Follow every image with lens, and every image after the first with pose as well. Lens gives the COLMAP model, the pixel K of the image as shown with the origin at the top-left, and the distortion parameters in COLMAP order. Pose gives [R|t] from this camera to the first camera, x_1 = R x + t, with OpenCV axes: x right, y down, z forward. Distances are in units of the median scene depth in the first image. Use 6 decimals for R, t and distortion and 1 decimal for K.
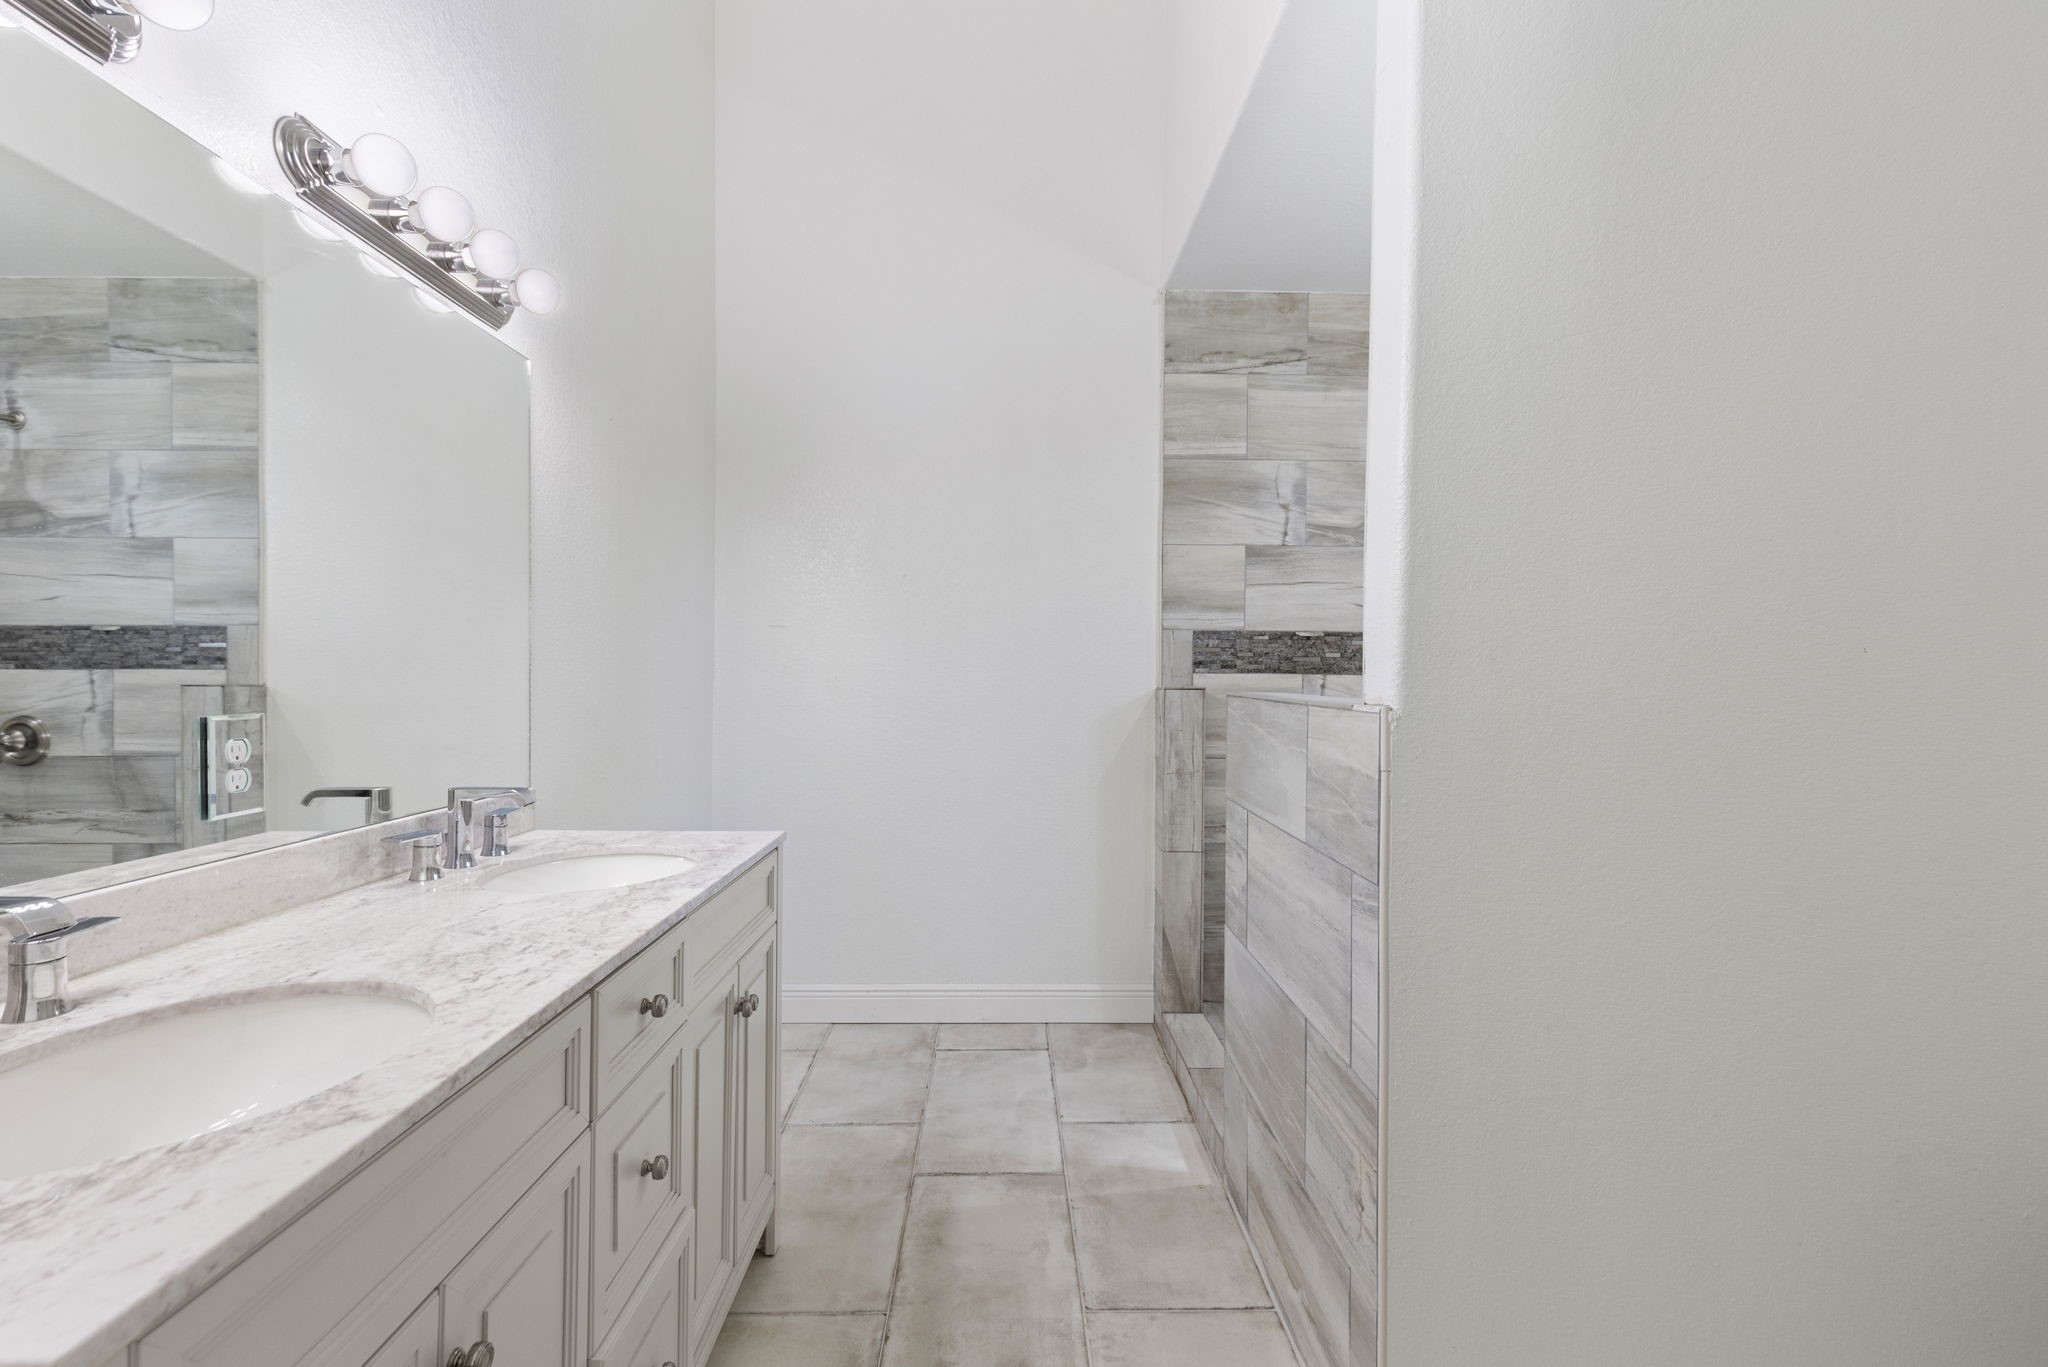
lens RADIAL K [[941.9, 0, 1026.0], [0, 941.9, 688.3], [0, 0, 1]] dist [0.010248, -0.002196]
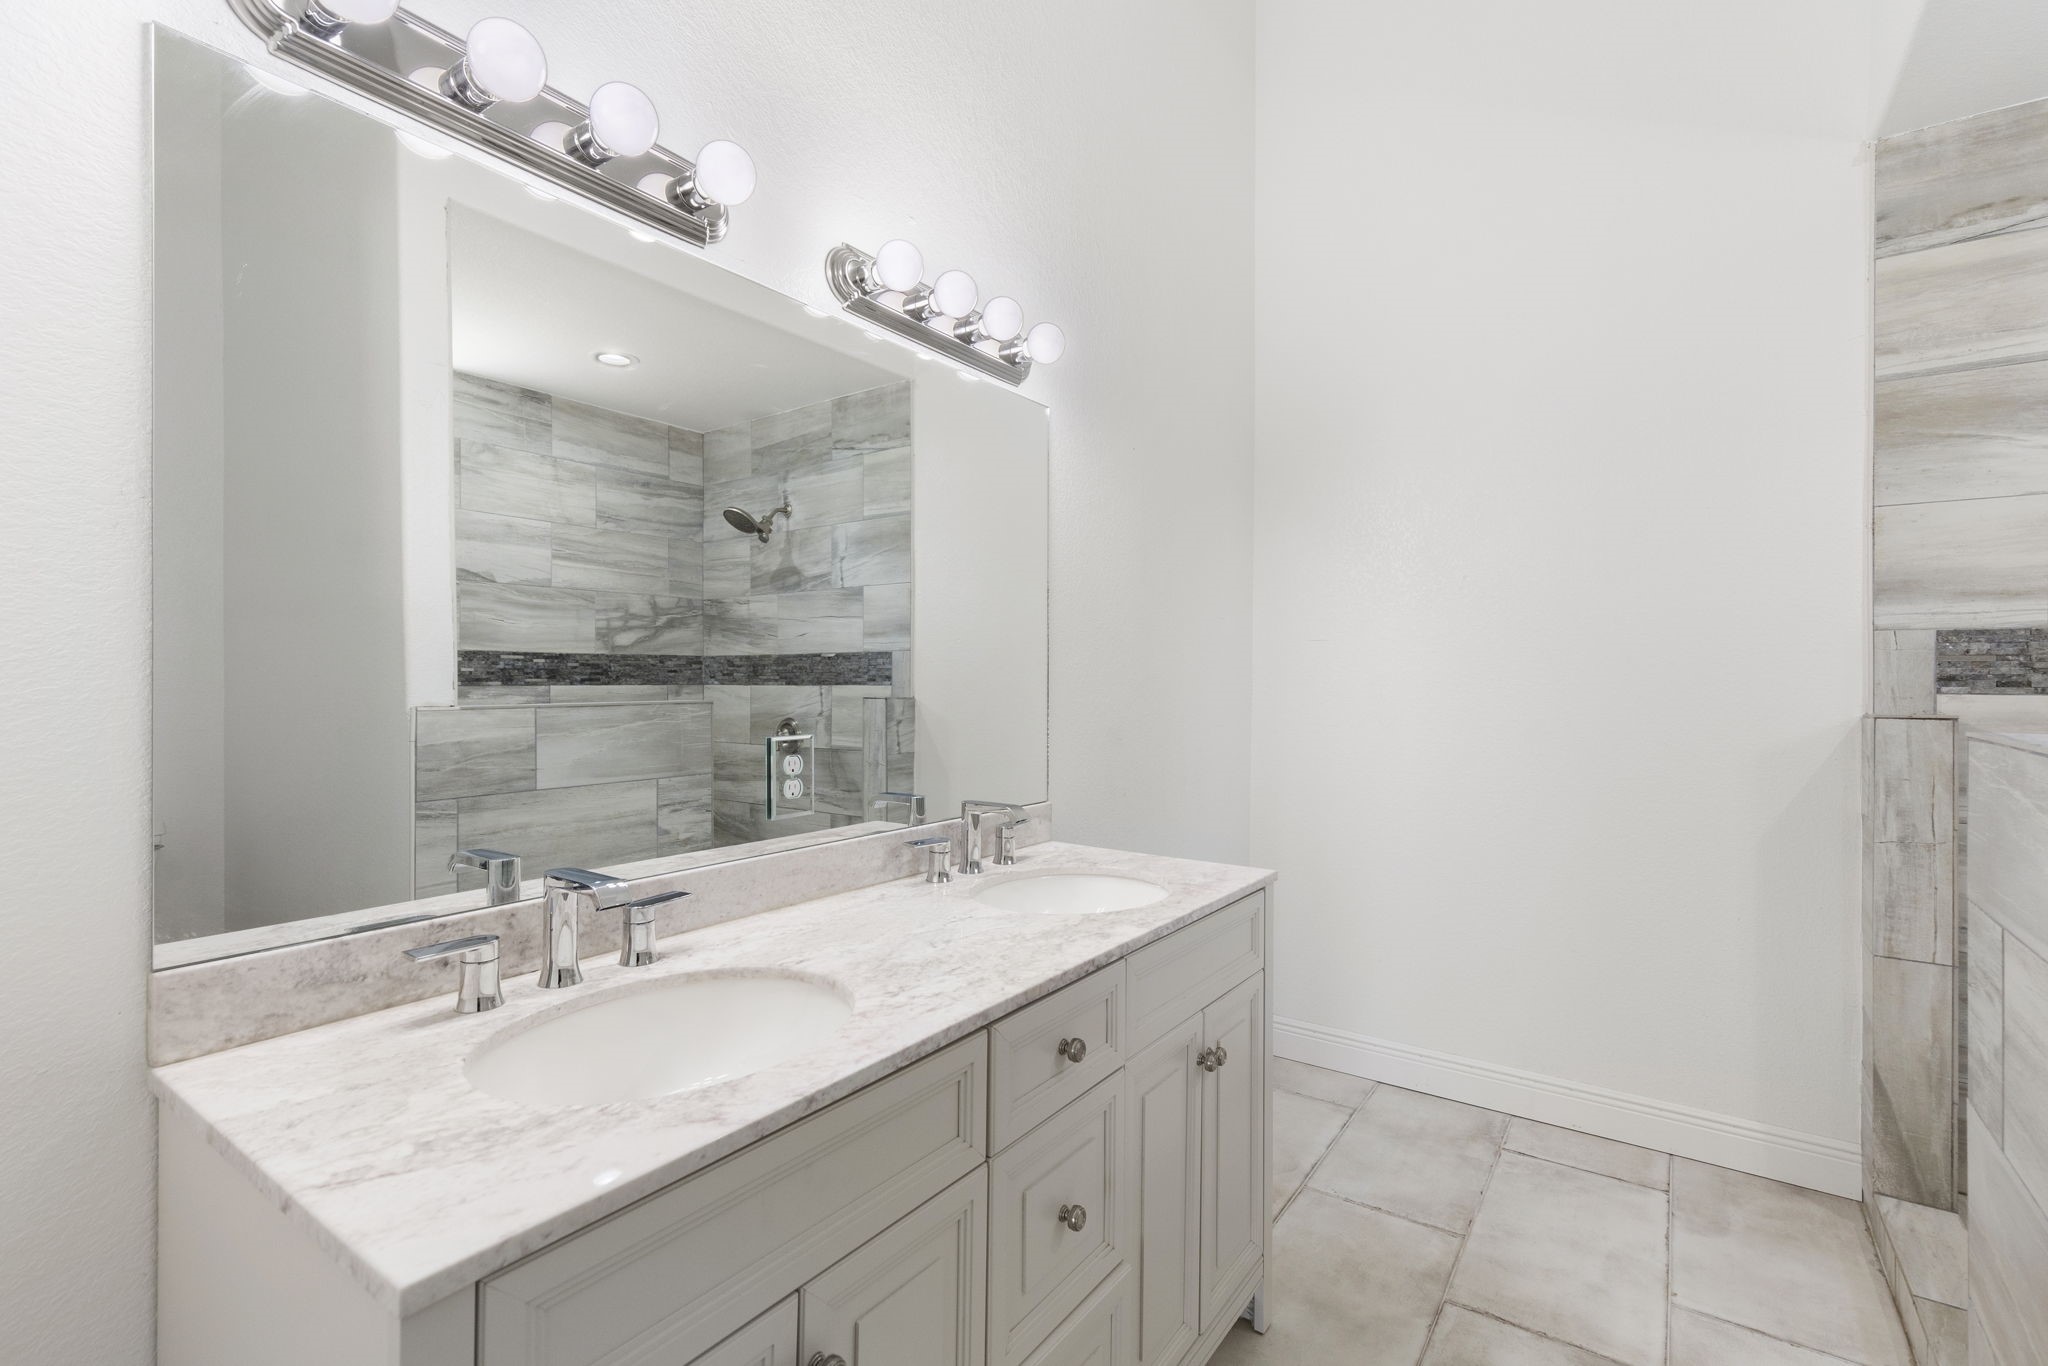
lens RADIAL K [[941.9, 0, 1017.0], [0, 941.9, 678.5], [0, 0, 1]] dist [0.010248, -0.002196]
pose [[0.801175, -0.001883, -0.598427, 0.089940], [-0.007433, 0.999887, -0.013098, -0.020775], [0.598383, 0.014942, 0.801071, 0.110740]]
